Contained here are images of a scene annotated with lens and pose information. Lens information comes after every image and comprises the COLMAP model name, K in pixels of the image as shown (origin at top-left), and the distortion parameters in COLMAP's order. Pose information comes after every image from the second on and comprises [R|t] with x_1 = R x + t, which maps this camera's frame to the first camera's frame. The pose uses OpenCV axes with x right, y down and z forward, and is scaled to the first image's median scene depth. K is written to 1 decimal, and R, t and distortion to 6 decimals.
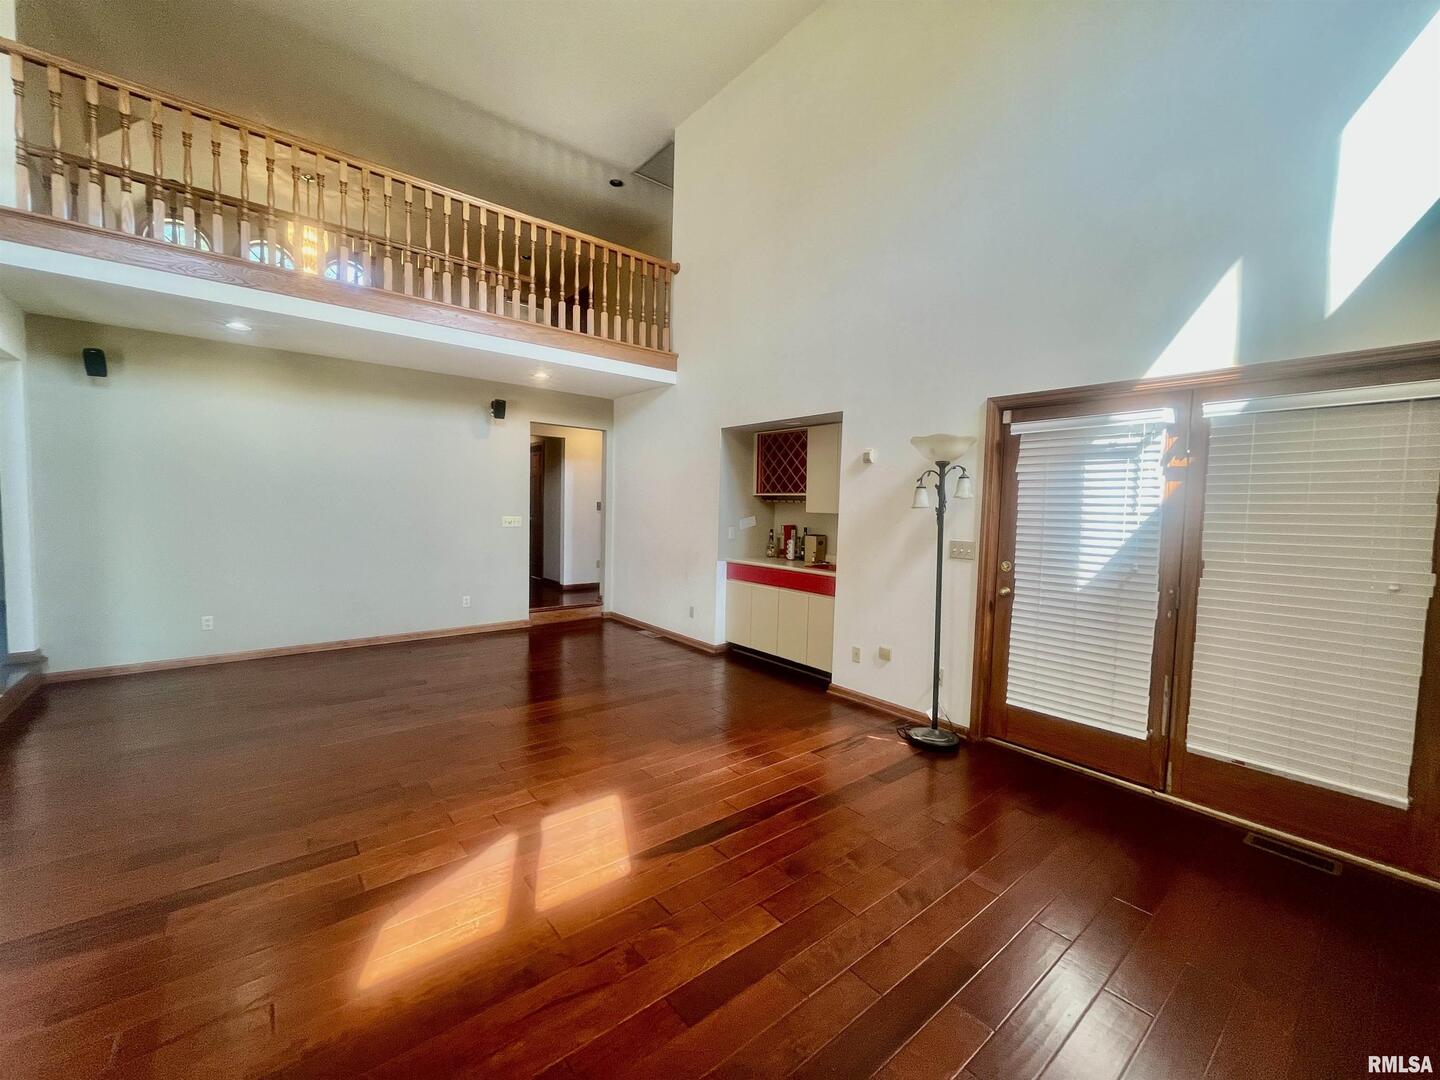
lens RADIAL K [[583.8, 0, 719.9], [0, 583.8, 535.1], [0, 0, 1]] dist [-0.002628, 0.000684]
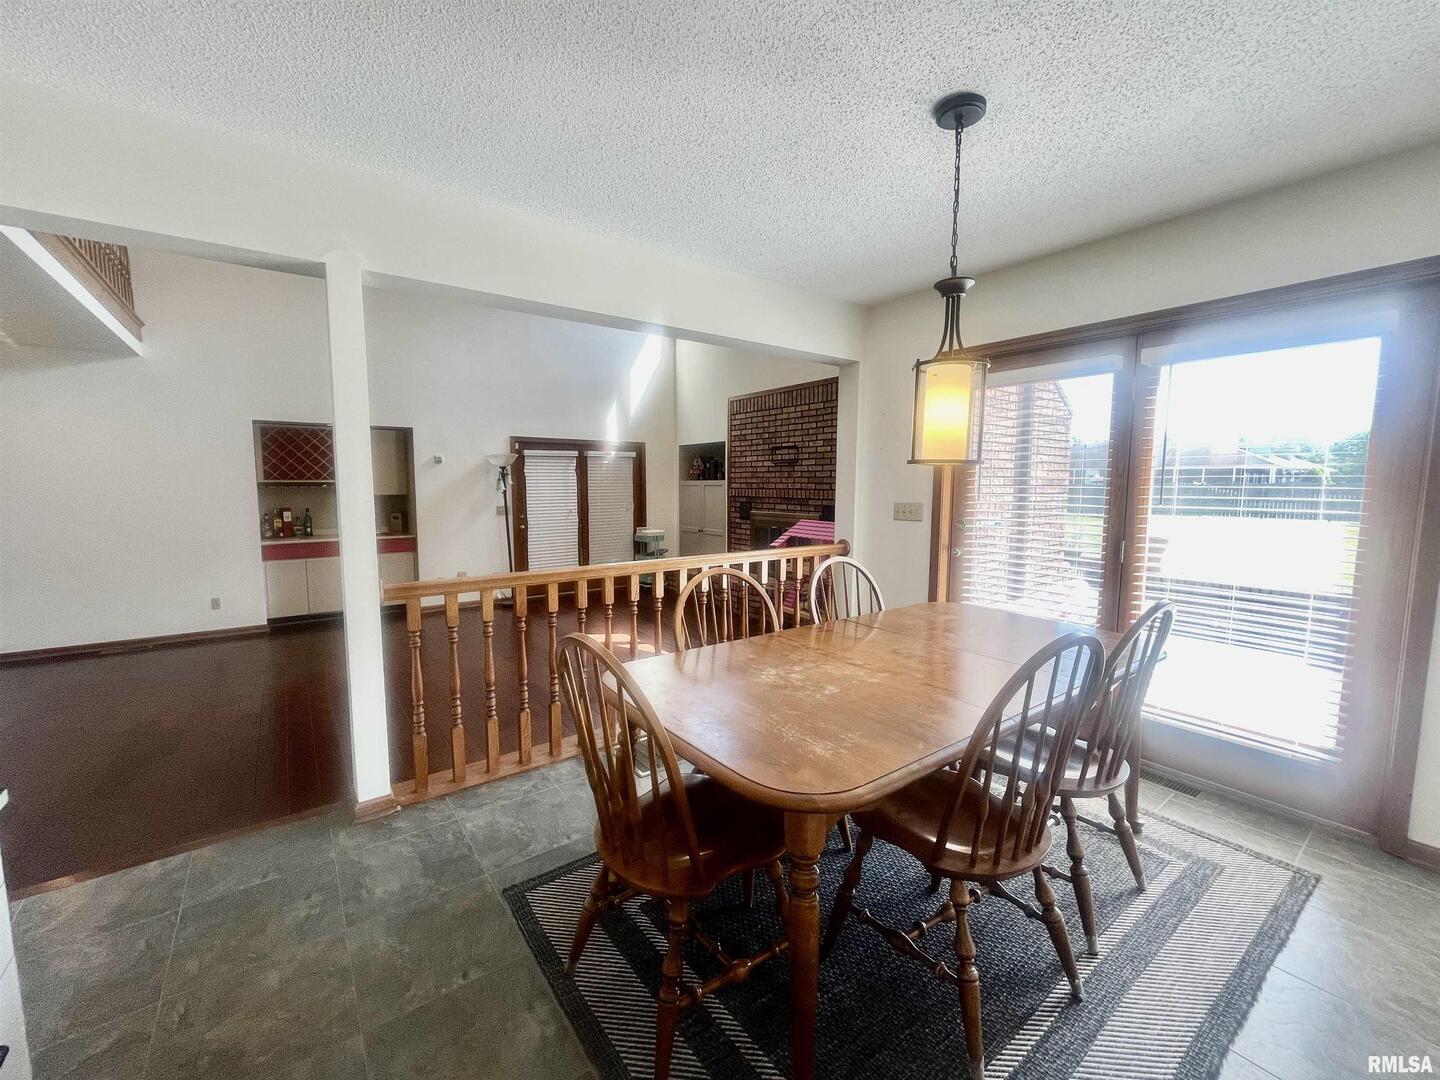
lens RADIAL K [[583.8, 0, 718.9], [0, 583.8, 542.3], [0, 0, 1]] dist [-0.002628, 0.000684]
pose [[0.053916, -0.112138, 0.992229, -1.040456], [0.059008, 0.992295, 0.108940, -0.026216], [-0.996800, 0.052676, 0.060117, 0.097720]]
